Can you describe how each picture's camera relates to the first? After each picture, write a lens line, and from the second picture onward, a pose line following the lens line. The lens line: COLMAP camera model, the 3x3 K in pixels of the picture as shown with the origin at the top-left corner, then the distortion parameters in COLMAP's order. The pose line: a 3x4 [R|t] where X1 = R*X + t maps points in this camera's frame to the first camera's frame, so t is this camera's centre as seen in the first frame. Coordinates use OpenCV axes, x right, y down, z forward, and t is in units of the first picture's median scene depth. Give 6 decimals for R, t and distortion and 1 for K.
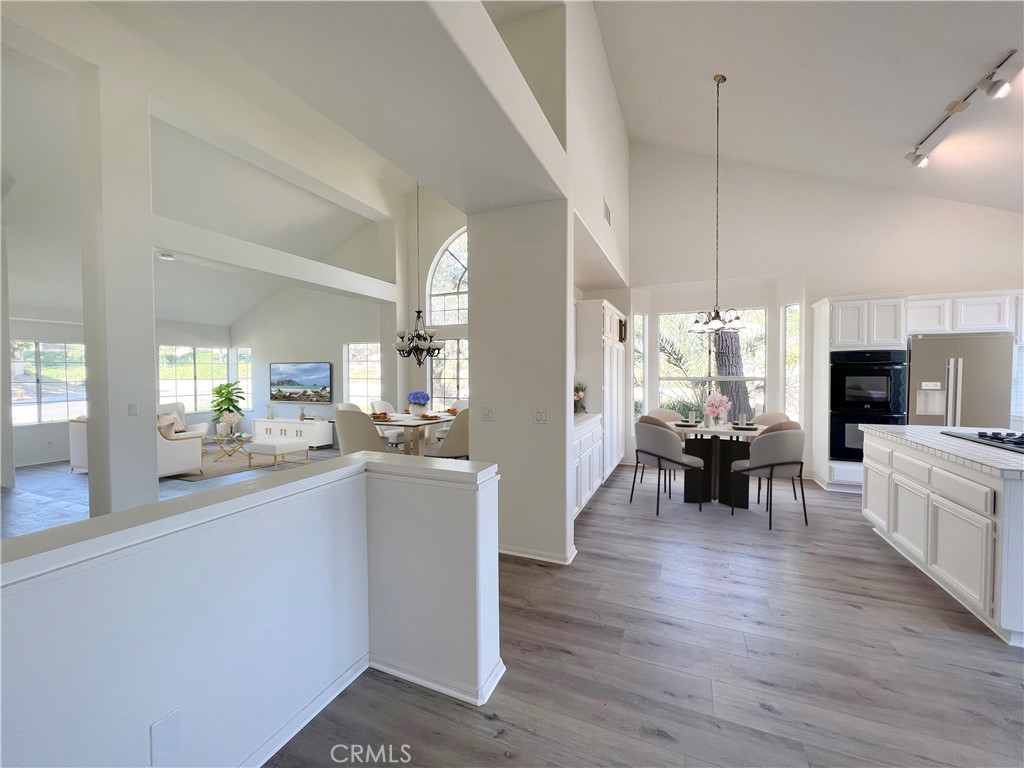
lens RADIAL K [[417.3, 0, 501.9], [0, 417.3, 384.5], [0, 0, 1]] dist [0.001187, -0.001345]
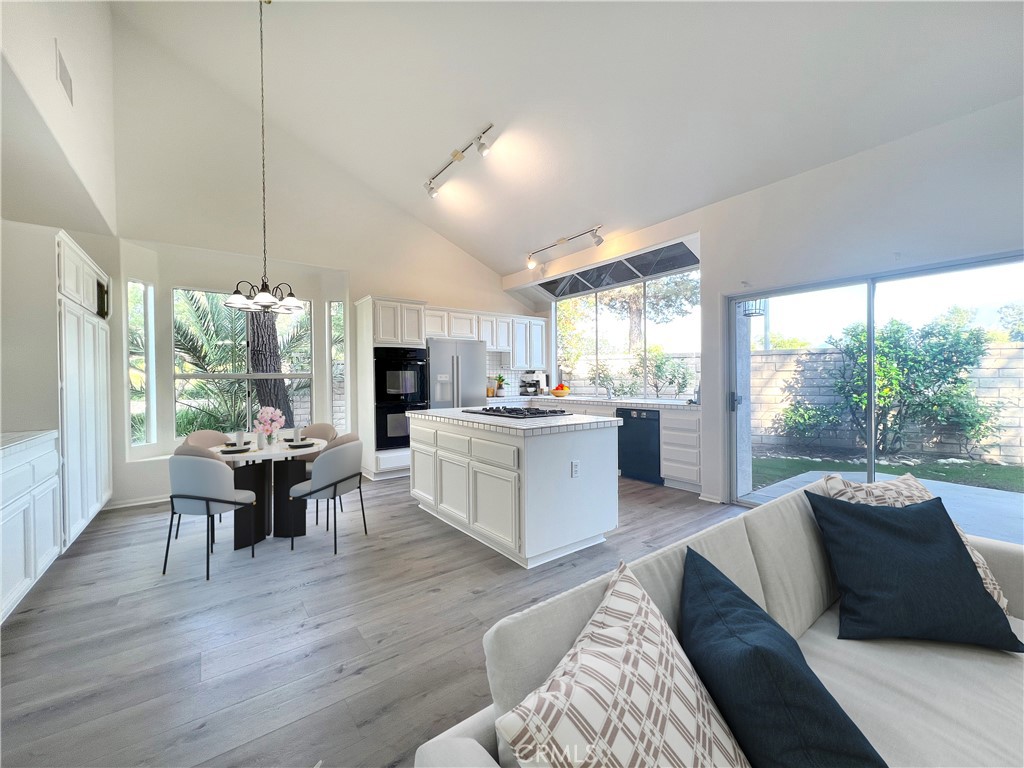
lens RADIAL K [[417.3, 0, 519.9], [0, 417.3, 381.0], [0, 0, 1]] dist [0.001187, -0.001345]
pose [[0.483028, -0.004839, 0.875592, 0.052773], [0.033481, 0.999355, -0.012947, 0.036033], [-0.874965, 0.035570, 0.482878, 0.197644]]
